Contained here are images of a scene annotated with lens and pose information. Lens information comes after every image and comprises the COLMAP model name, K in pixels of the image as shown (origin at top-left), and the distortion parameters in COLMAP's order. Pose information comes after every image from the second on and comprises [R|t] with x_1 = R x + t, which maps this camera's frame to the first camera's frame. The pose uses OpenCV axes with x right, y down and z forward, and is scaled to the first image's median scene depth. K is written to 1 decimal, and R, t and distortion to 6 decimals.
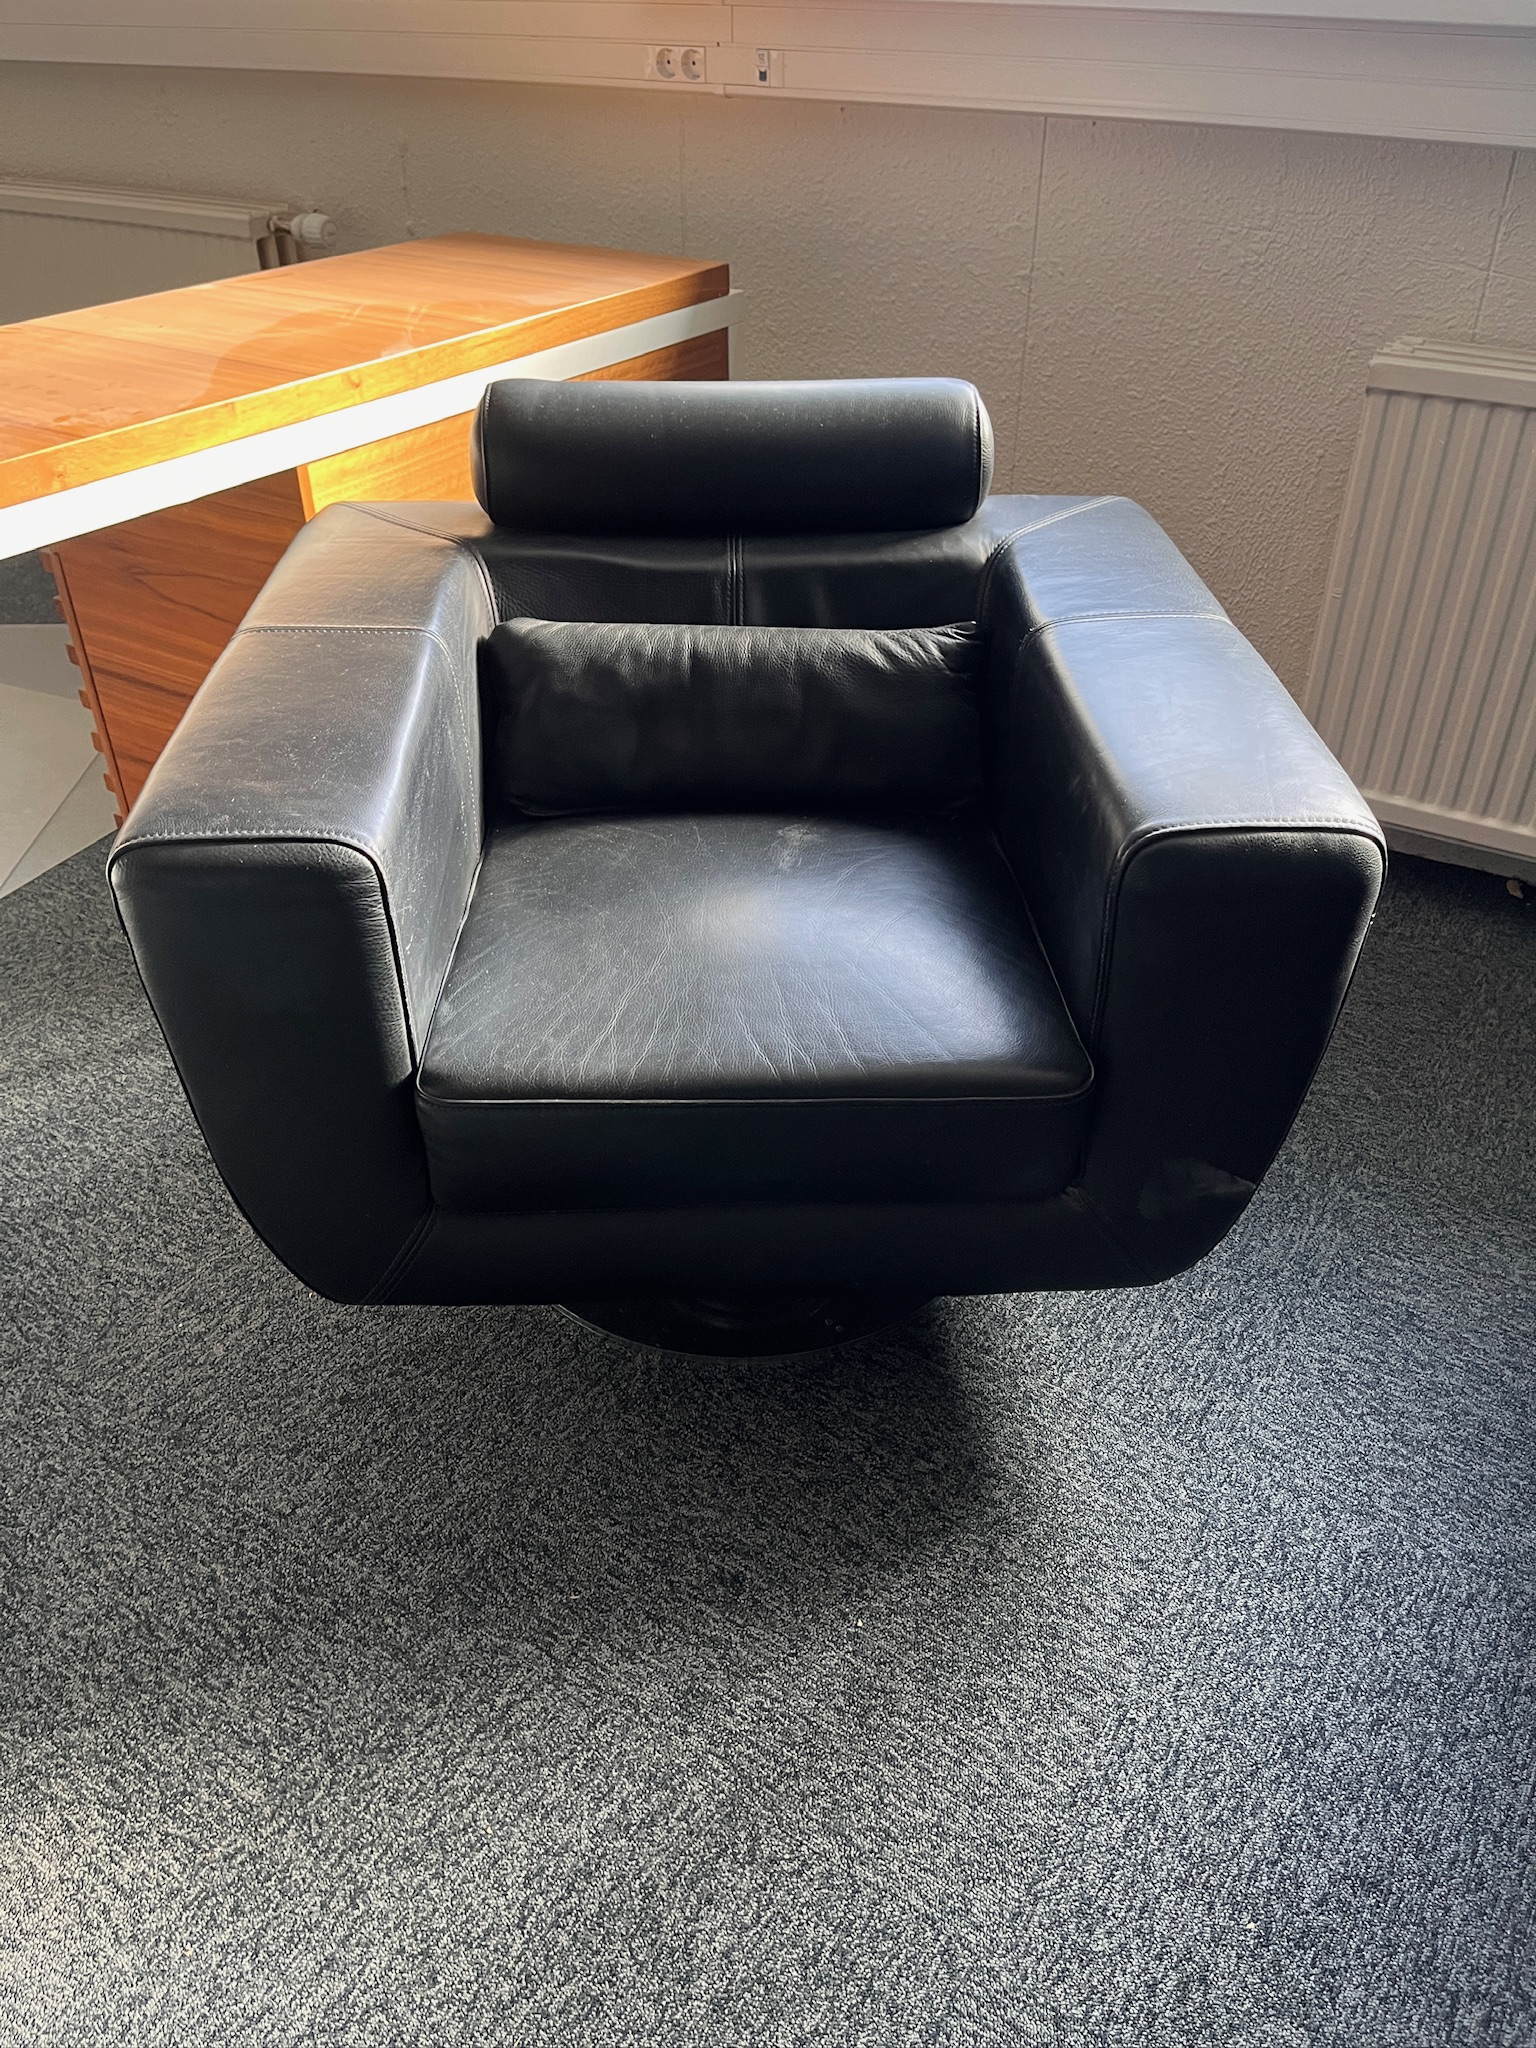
lens RADIAL K [[1553.4, 0, 773.7], [0, 1553.4, 1046.1], [0, 0, 1]] dist [0.062161, -0.087640]
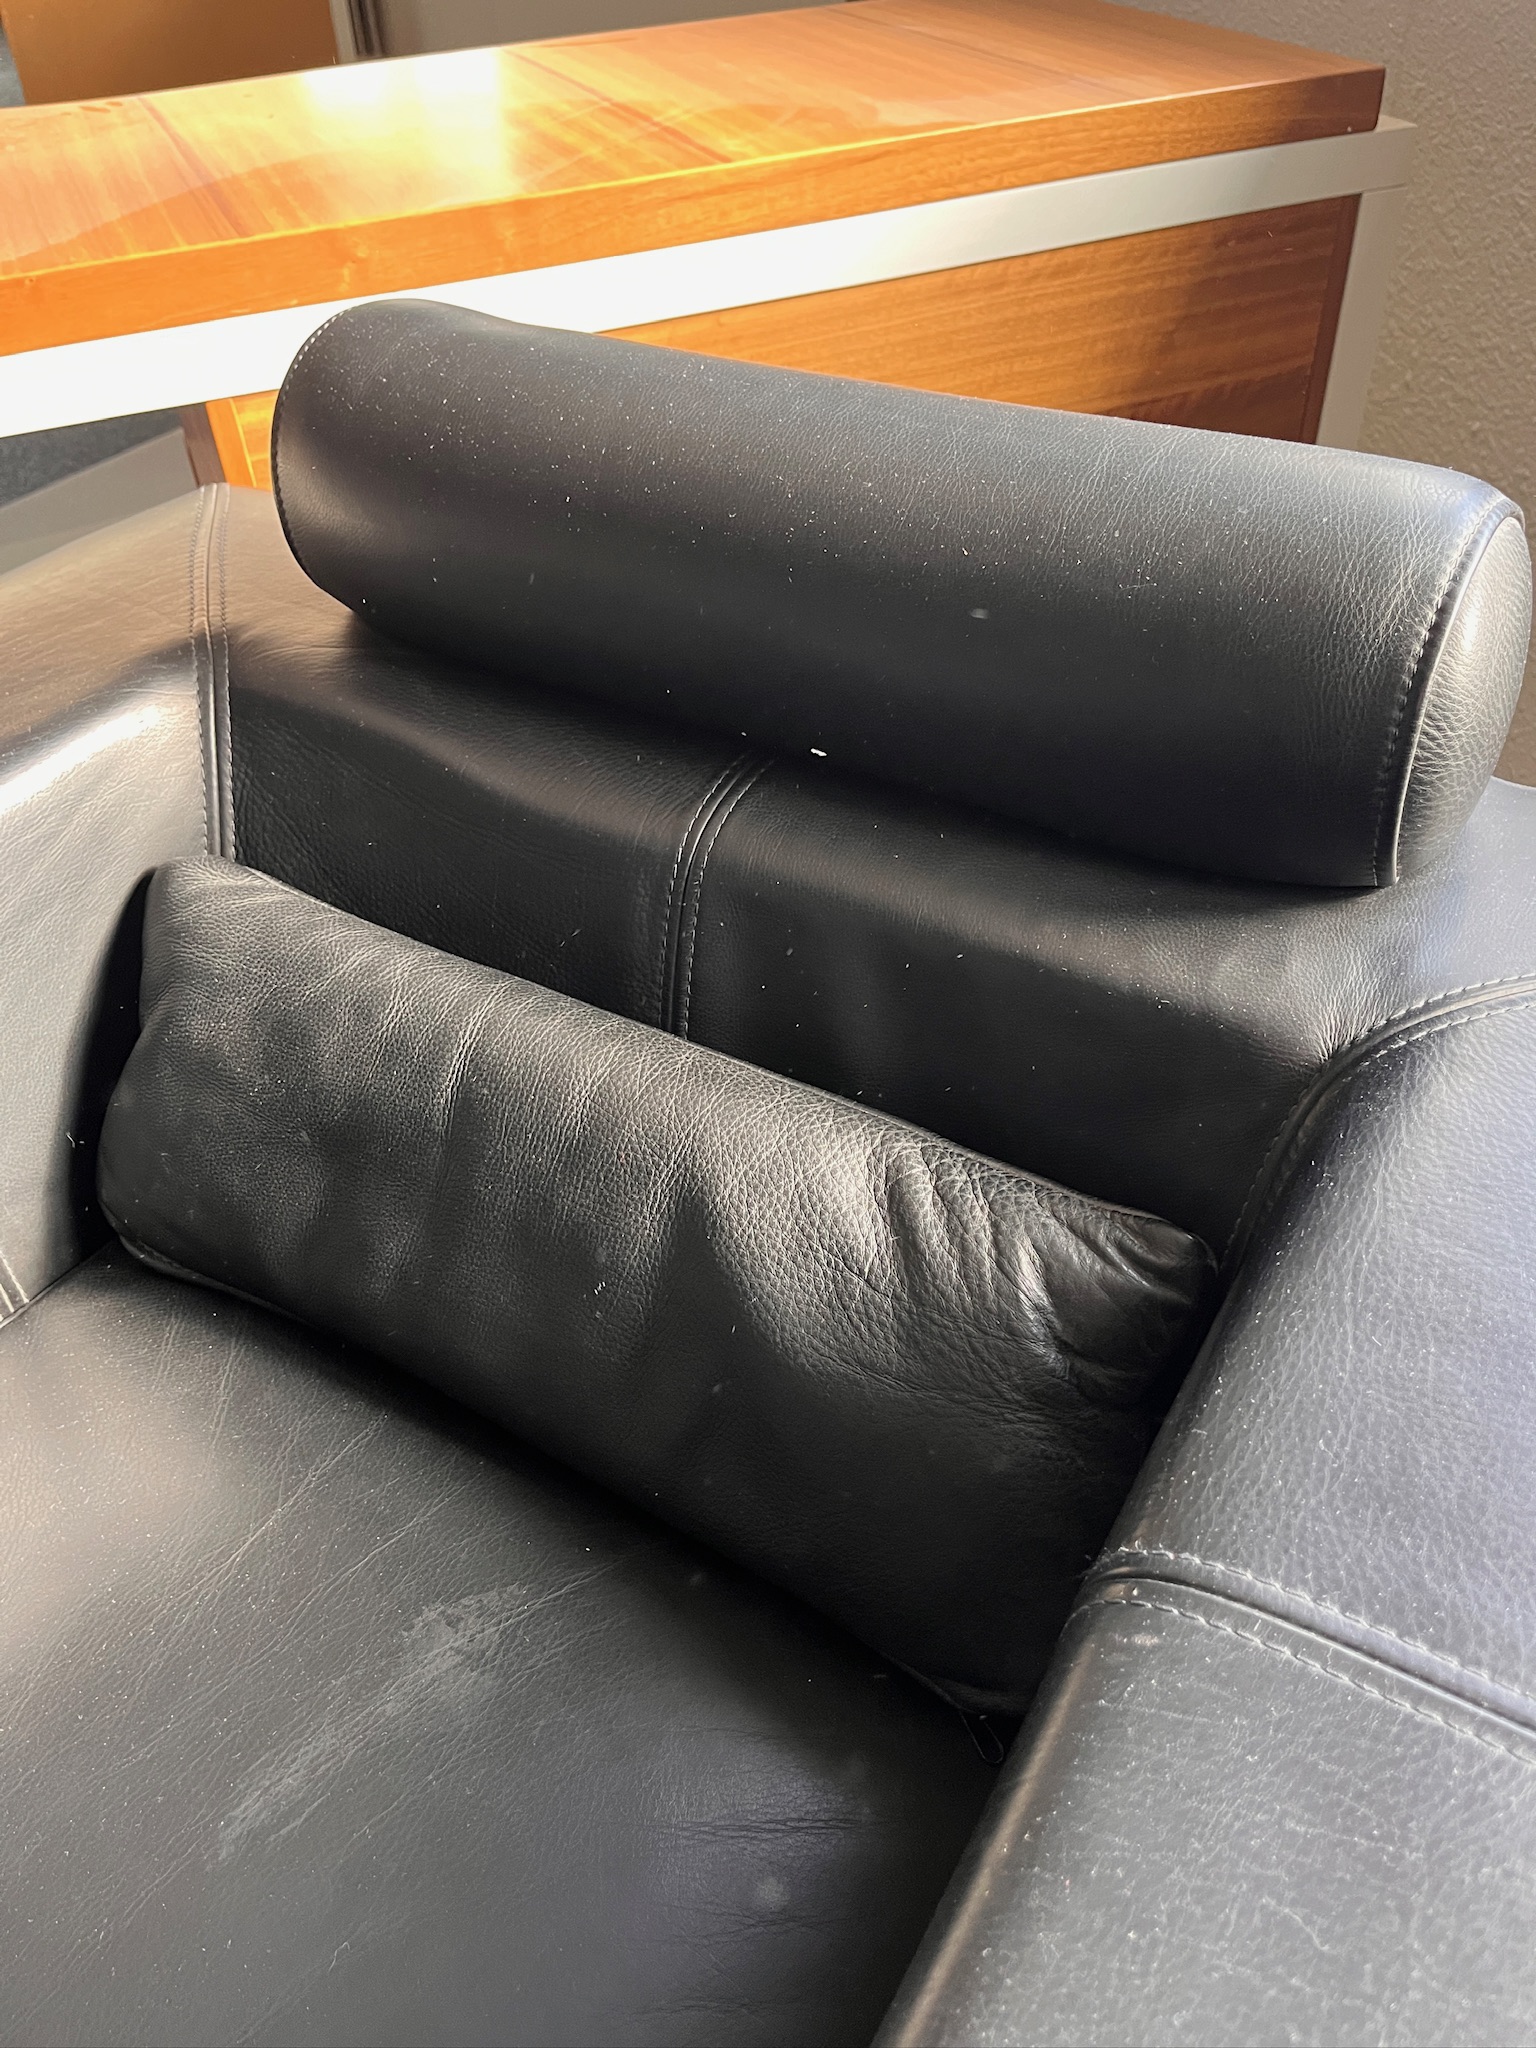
lens RADIAL K [[1554.5, 0, 768.0], [0, 1554.5, 1024.0], [0, 0, 1]] dist [0.111302, -0.174386]
pose [[0.827419, 0.341082, -0.446140, 0.210650], [-0.293177, 0.939931, 0.174863, -0.386836], [0.478983, -0.013887, 0.877714, 0.738176]]
